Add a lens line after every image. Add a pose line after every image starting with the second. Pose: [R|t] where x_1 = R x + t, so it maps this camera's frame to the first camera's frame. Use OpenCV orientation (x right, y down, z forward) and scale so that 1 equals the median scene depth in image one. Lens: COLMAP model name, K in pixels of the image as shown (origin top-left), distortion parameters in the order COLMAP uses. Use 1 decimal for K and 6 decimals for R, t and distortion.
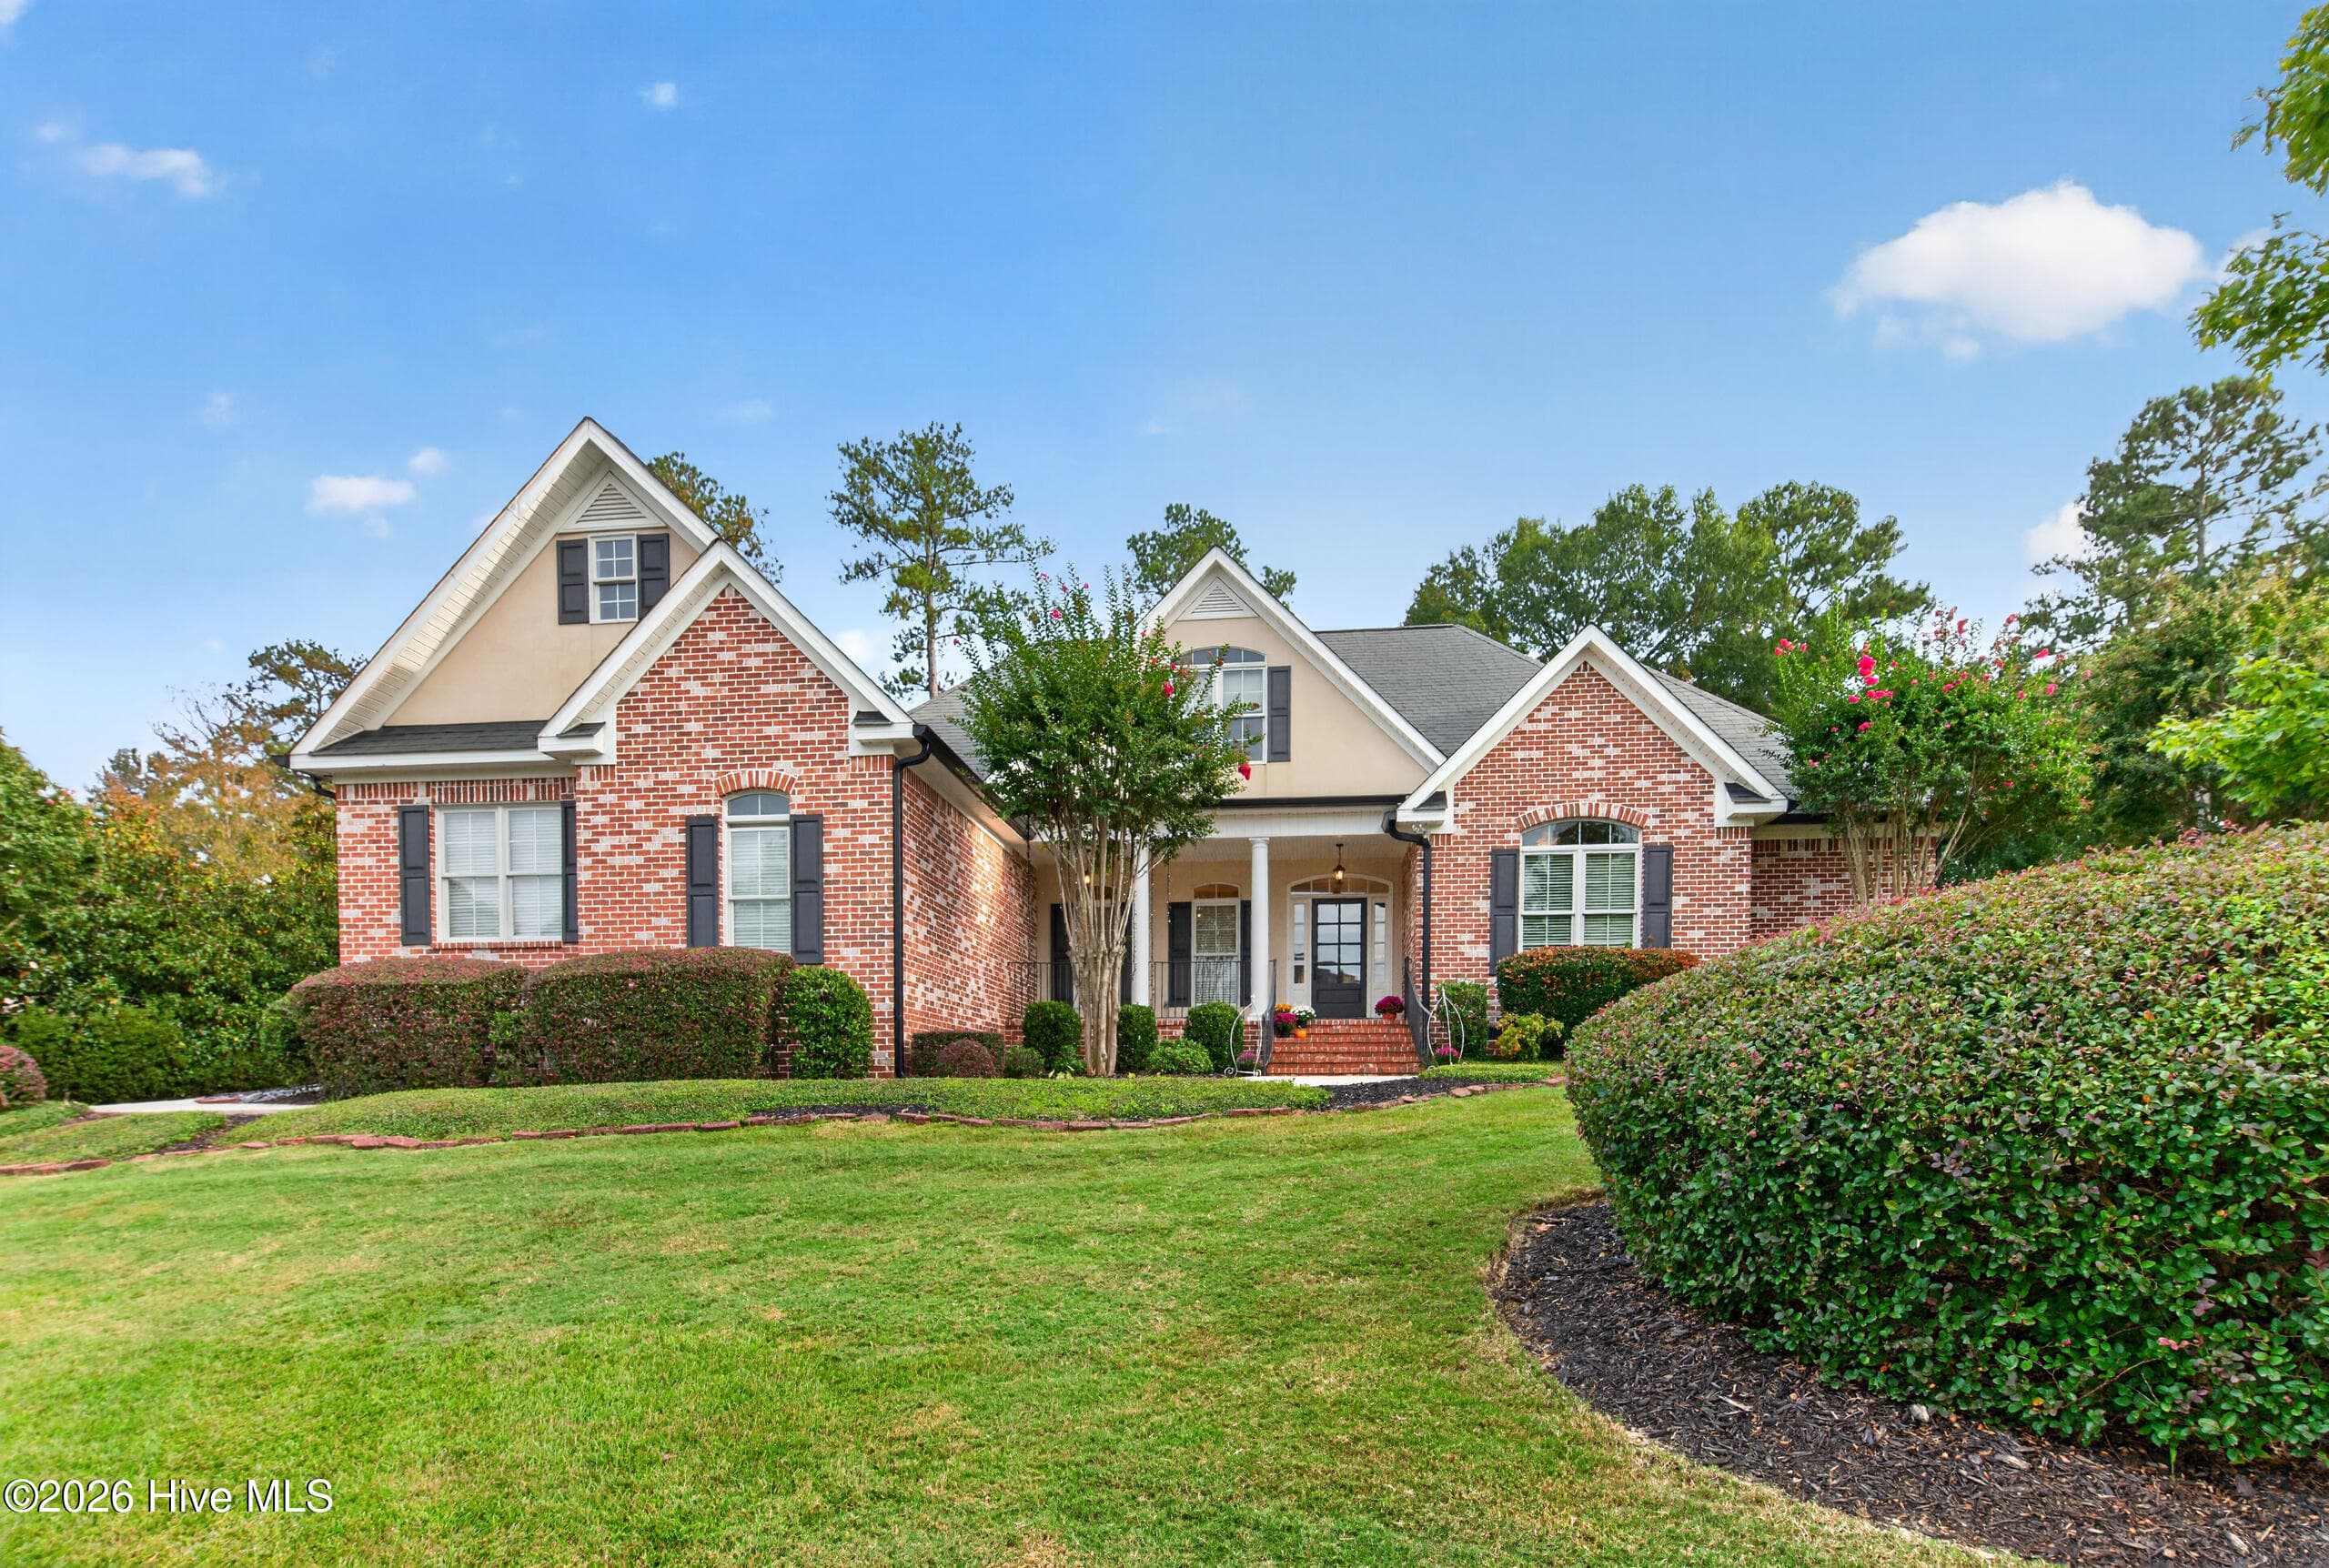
lens RADIAL K [[1171.3, 0, 1172.5], [0, 1171.3, 786.3], [0, 0, 1]] dist [-0.002609, 0.000090]
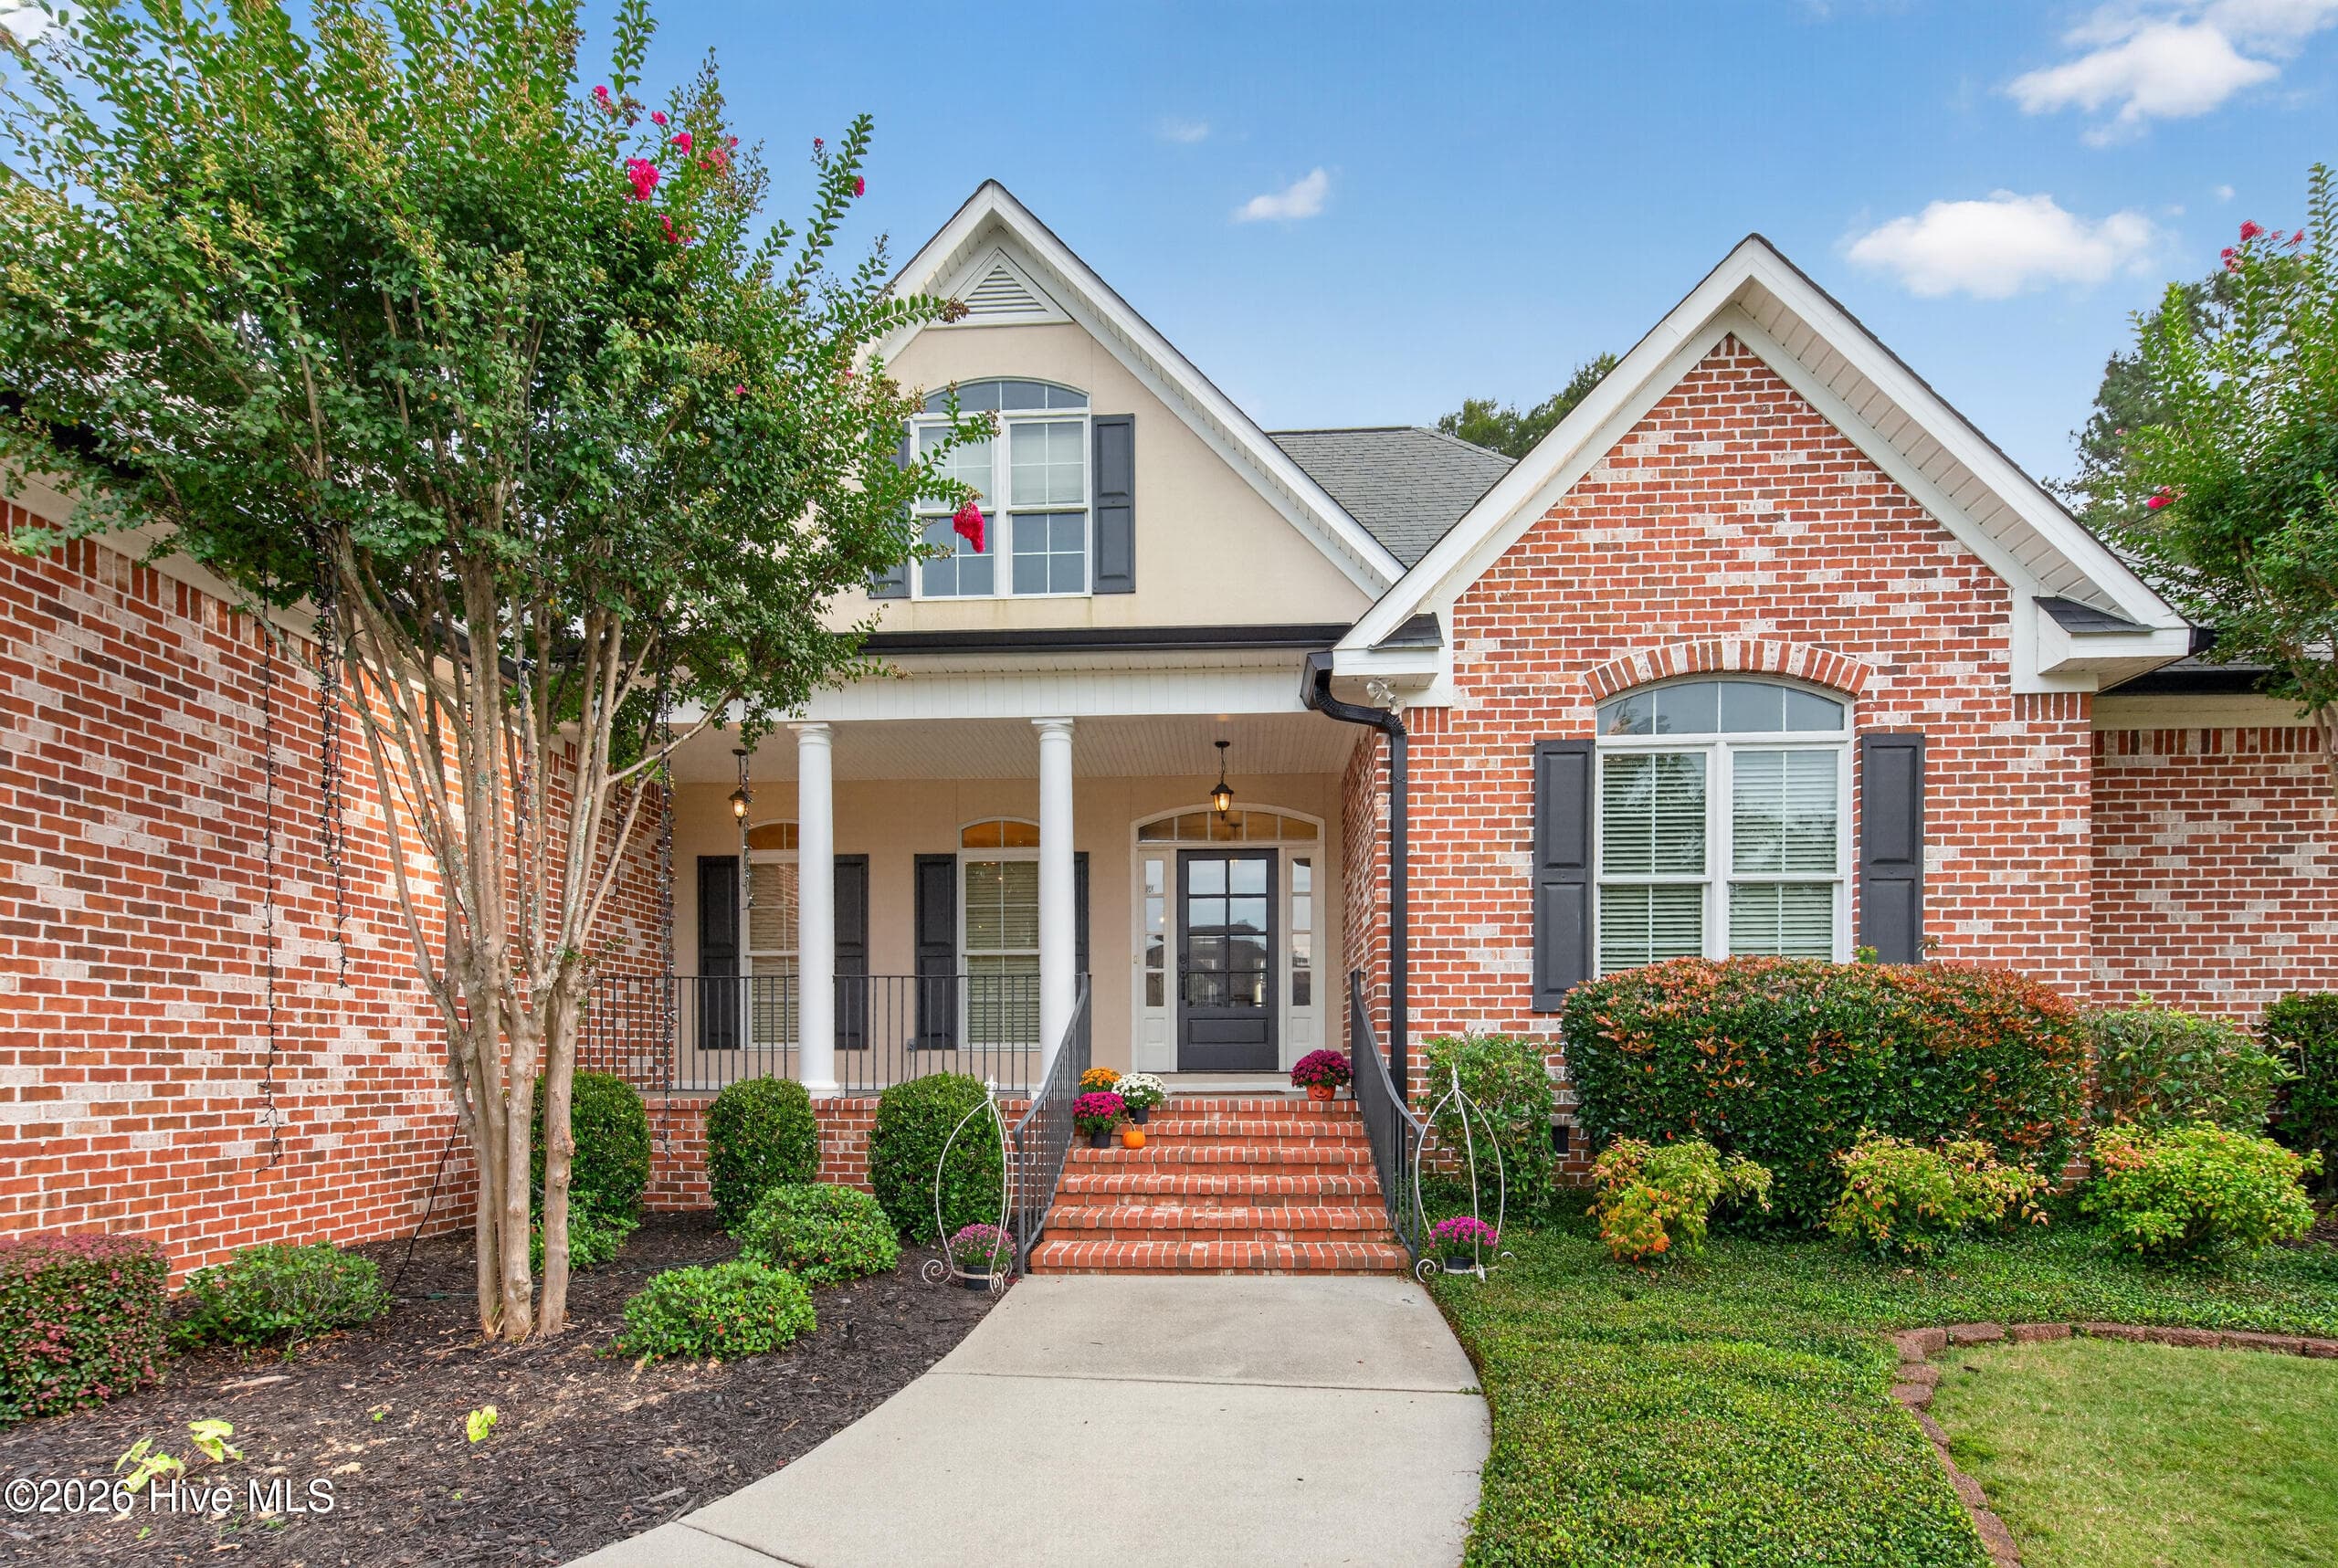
lens RADIAL K [[1248.8, 0, 1165.6], [0, 1248.8, 666.4], [0, 0, 1]] dist [-0.000102, 0.000167]
pose [[0.997360, 0.016591, 0.070692, 0.093277], [-0.012457, 0.998209, -0.058515, 0.056606], [-0.071536, 0.057480, 0.995780, 0.527417]]
